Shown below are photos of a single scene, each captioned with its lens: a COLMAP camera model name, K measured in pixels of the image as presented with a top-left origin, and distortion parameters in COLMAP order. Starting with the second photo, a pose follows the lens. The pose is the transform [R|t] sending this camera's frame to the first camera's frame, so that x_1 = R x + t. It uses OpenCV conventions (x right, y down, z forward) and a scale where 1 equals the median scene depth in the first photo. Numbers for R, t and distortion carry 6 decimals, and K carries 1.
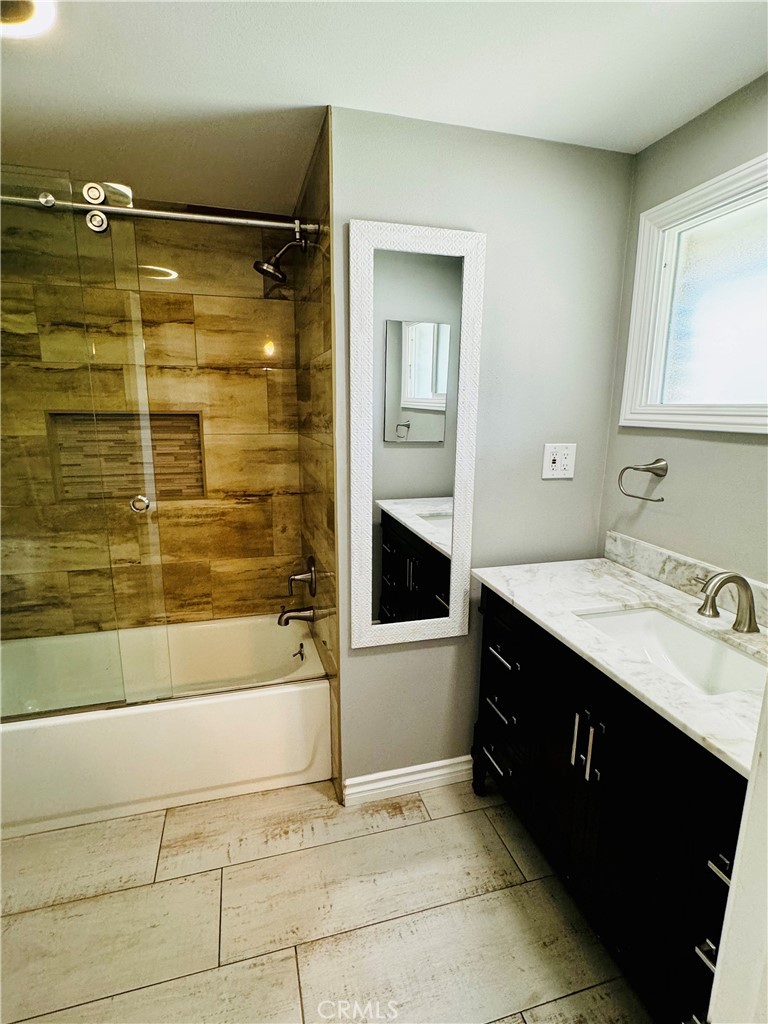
lens RADIAL K [[510.9, 0, 384.4], [0, 510.9, 511.1], [0, 0, 1]] dist [0.000743, -0.000519]
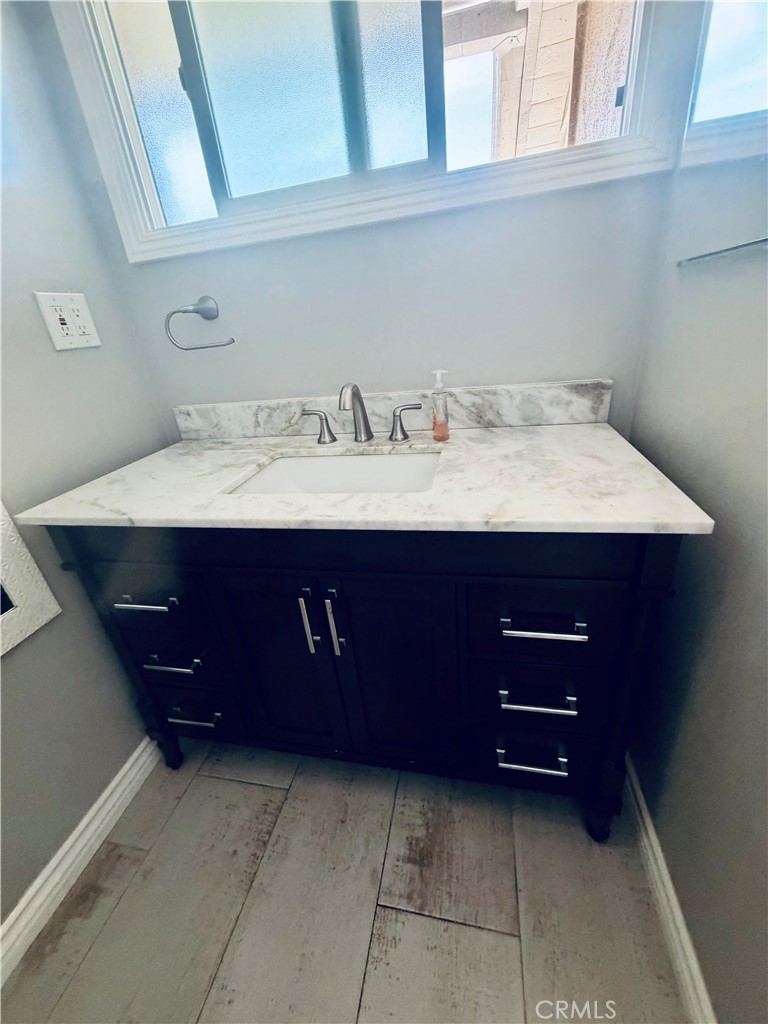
lens RADIAL K [[408.5, 0, 384.0], [0, 408.5, 509.9], [0, 0, 1]] dist [0.000119, -0.000336]
pose [[0.461551, -0.426194, 0.778029, 0.002089], [0.280619, 0.902142, 0.327710, 0.078866], [-0.841560, 0.067075, 0.535982, 0.418571]]
